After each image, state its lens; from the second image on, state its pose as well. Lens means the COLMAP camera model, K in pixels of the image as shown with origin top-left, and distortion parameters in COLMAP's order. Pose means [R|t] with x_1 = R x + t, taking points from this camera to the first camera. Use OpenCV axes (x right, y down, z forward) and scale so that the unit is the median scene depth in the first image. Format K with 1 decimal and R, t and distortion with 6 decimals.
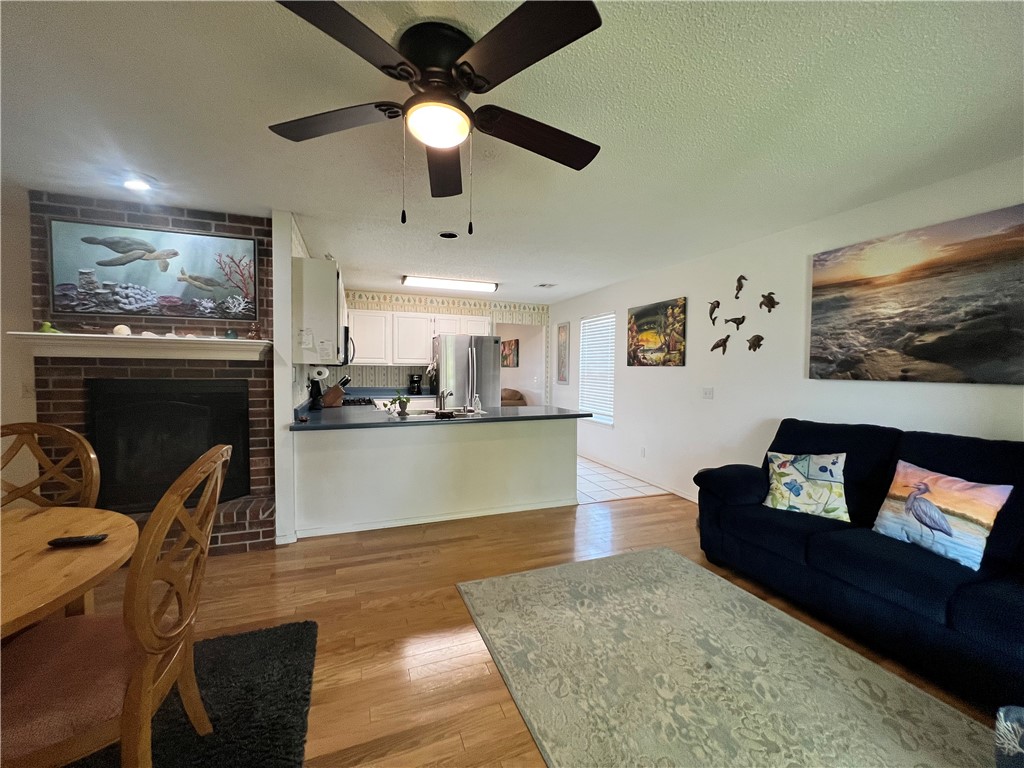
lens RADIAL K [[411.2, 0, 513.0], [0, 411.2, 382.4], [0, 0, 1]] dist [-0.001857, -0.000495]
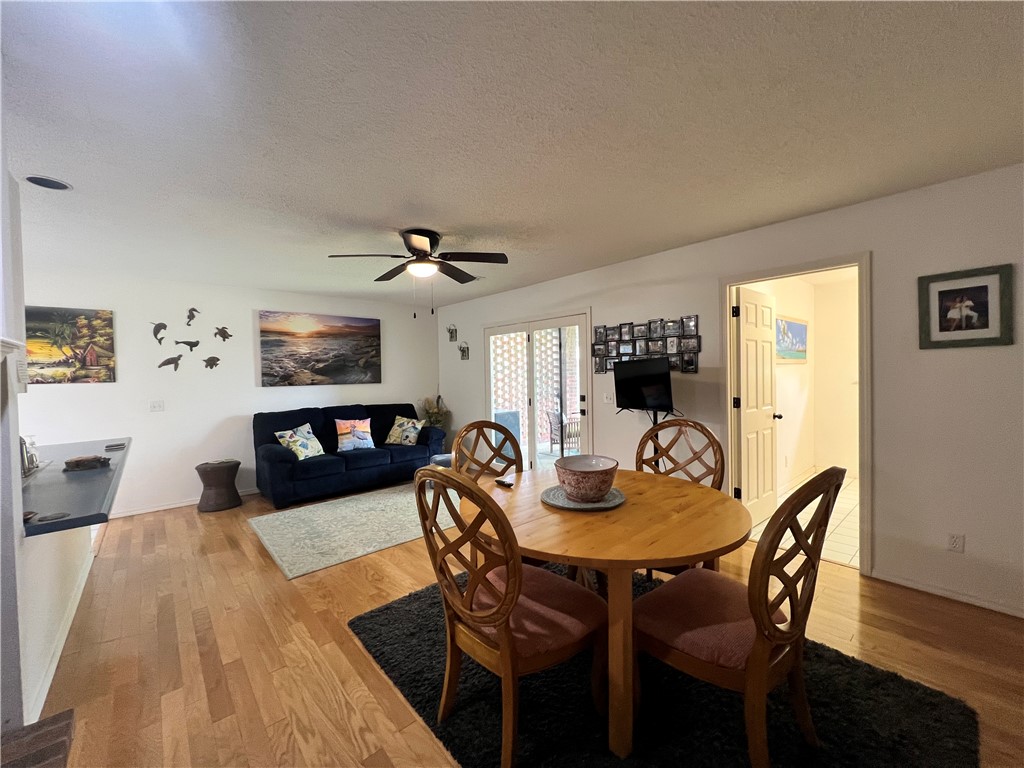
lens RADIAL K [[412.3, 0, 508.3], [0, 412.3, 382.2], [0, 0, 1]] dist [-0.006272, 0.000374]
pose [[-0.349184, -0.023893, 0.936750, -1.169402], [0.049911, 0.997782, 0.044054, -0.051915], [-0.935724, 0.062137, -0.347217, 0.678022]]
